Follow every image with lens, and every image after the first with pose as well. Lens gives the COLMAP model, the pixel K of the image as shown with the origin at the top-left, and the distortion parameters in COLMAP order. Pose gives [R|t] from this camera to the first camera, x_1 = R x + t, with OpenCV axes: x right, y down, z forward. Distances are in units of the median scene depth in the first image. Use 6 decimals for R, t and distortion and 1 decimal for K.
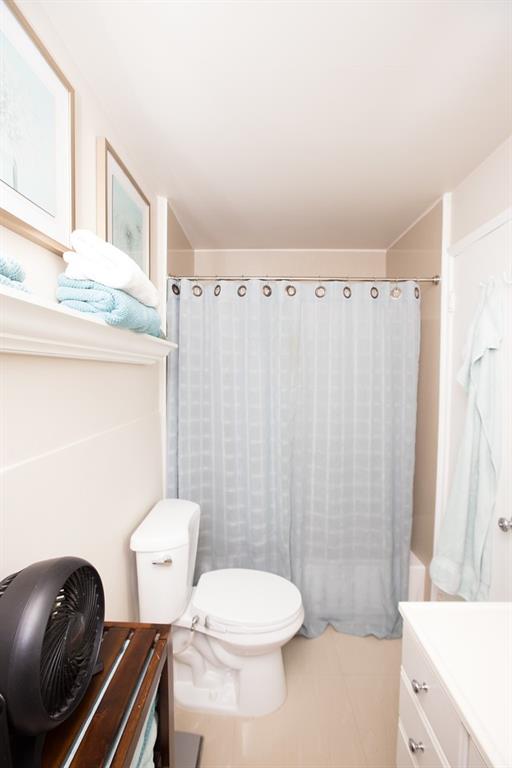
lens RADIAL K [[344.4, 0, 257.2], [0, 344.4, 390.9], [0, 0, 1]] dist [-0.046636, 0.000174]
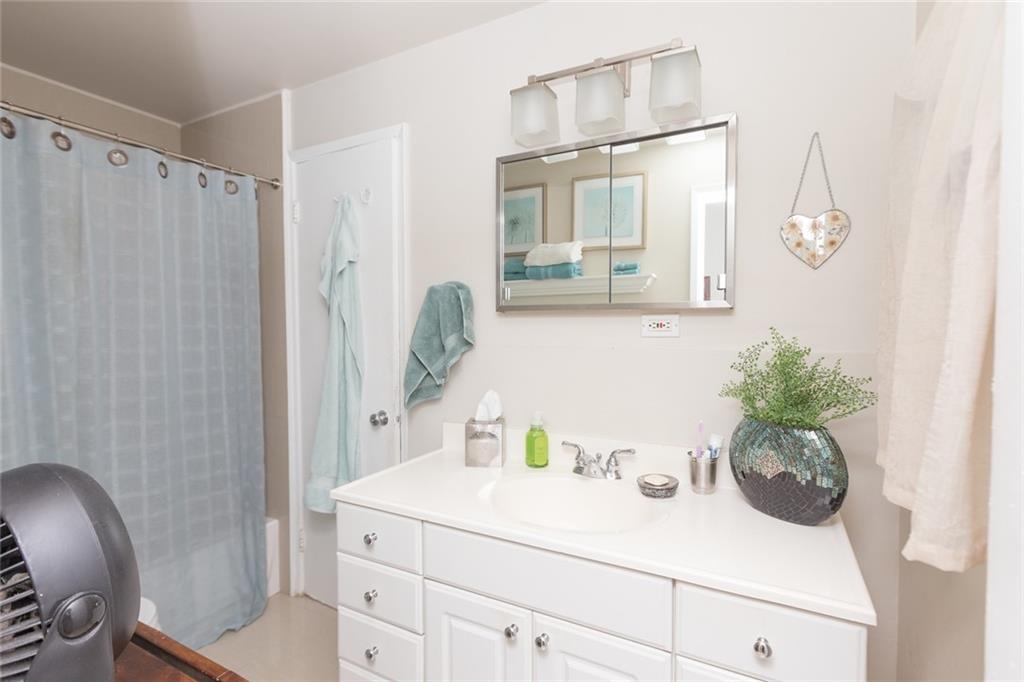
lens RADIAL K [[463.5, 0, 508.0], [0, 463.5, 341.0], [0, 0, 1]] dist [-0.000913, 0.000296]
pose [[0.455567, -0.043175, 0.889154, -0.289443], [0.050817, 0.998456, 0.022446, 0.085580], [-0.888750, 0.034959, 0.457058, -0.076086]]
